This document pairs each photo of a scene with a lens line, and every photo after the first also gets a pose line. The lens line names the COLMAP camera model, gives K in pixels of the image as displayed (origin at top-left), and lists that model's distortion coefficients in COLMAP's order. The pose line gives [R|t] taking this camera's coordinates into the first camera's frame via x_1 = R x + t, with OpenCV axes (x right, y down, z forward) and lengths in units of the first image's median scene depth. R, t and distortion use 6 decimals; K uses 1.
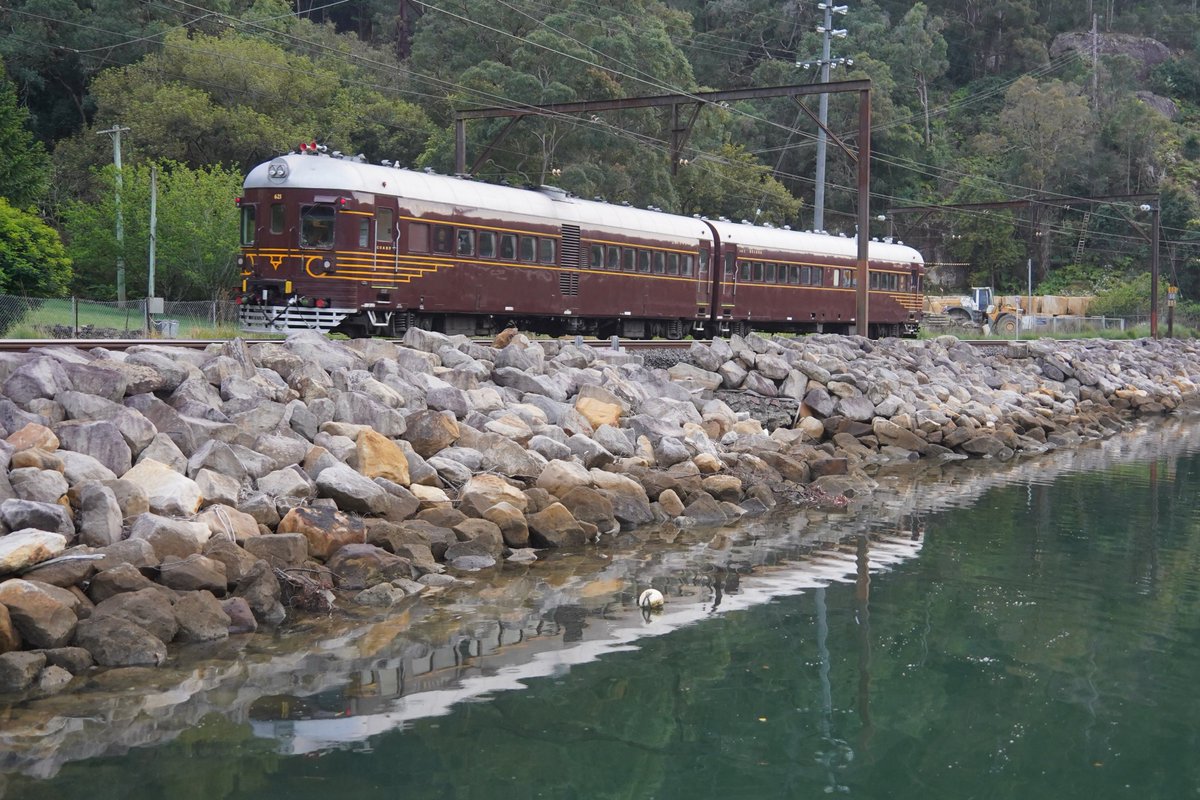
lens RADIAL K [[1659.0, 0, 686.7], [0, 1659.0, 401.7], [0, 0, 1]] dist [0.126535, 0.045397]
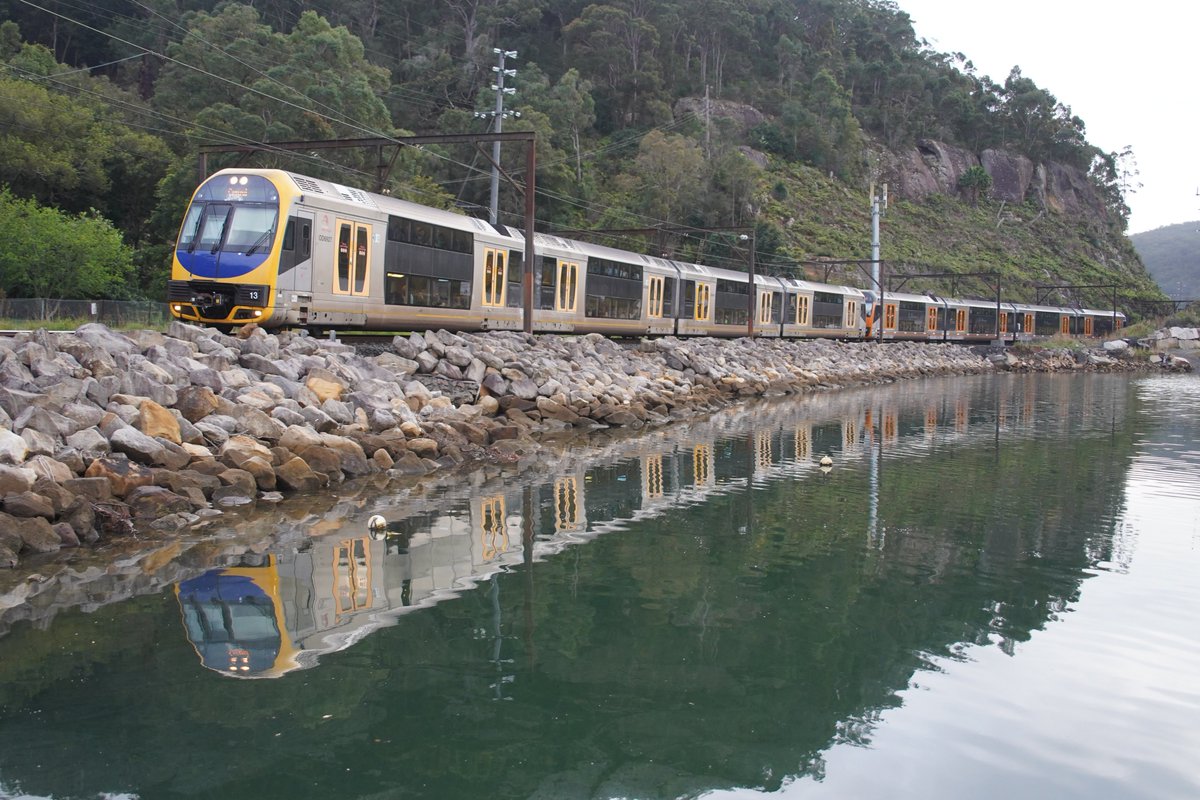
lens RADIAL K [[1781.8, 0, 593.3], [0, 1781.8, 445.0], [0, 0, 1]] dist [-0.028073, 0.054677]
pose [[0.988171, 0.002730, 0.153333, -0.054125], [-0.005591, 0.999818, 0.018234, 0.021161], [-0.153255, -0.018876, 0.988006, -0.356292]]
